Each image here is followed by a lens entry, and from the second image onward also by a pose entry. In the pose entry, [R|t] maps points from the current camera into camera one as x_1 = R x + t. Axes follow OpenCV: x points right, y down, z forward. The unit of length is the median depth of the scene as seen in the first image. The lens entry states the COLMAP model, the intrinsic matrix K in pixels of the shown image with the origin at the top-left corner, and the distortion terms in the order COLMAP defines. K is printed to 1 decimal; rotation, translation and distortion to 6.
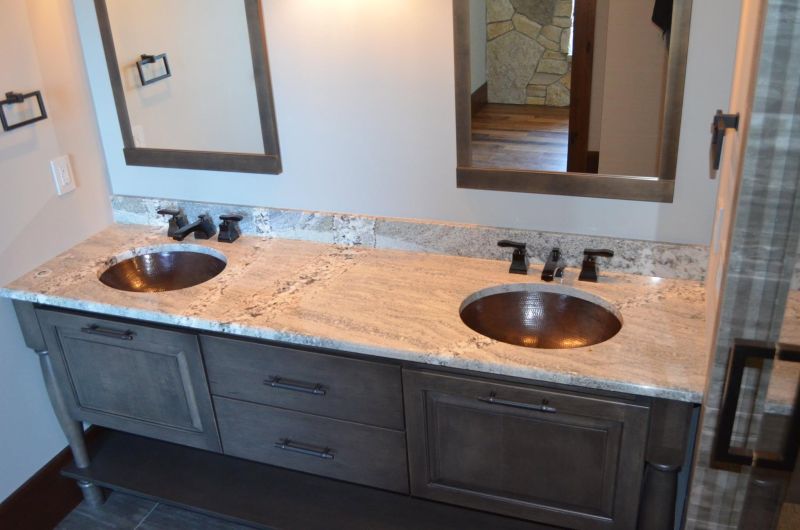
lens RADIAL K [[734.1, 0, 400.5], [0, 734.1, 279.2], [0, 0, 1]] dist [-0.071511, 0.001607]
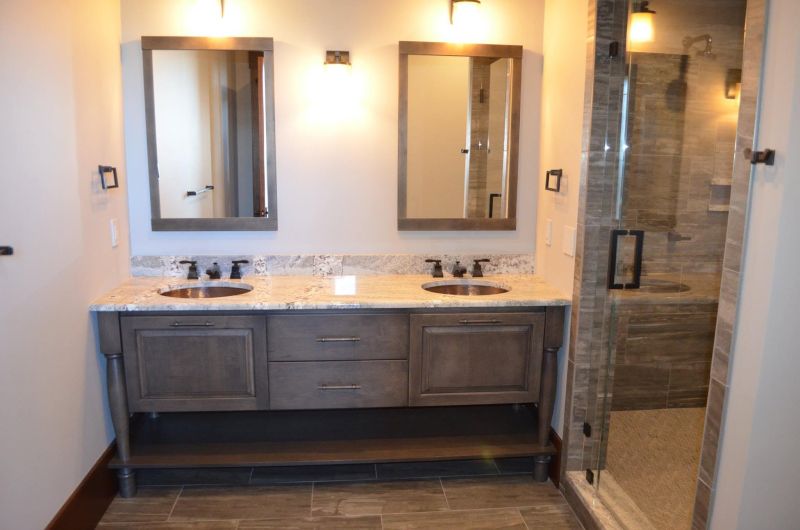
lens RADIAL K [[635.7, 0, 400.0], [0, 635.7, 265.0], [0, 0, 1]] dist [-0.076385, -0.000511]
pose [[0.899705, -0.013548, 0.436288, -0.553067], [0.136969, 0.957797, -0.252712, 0.318788], [-0.414452, 0.287124, 0.863591, -0.250817]]
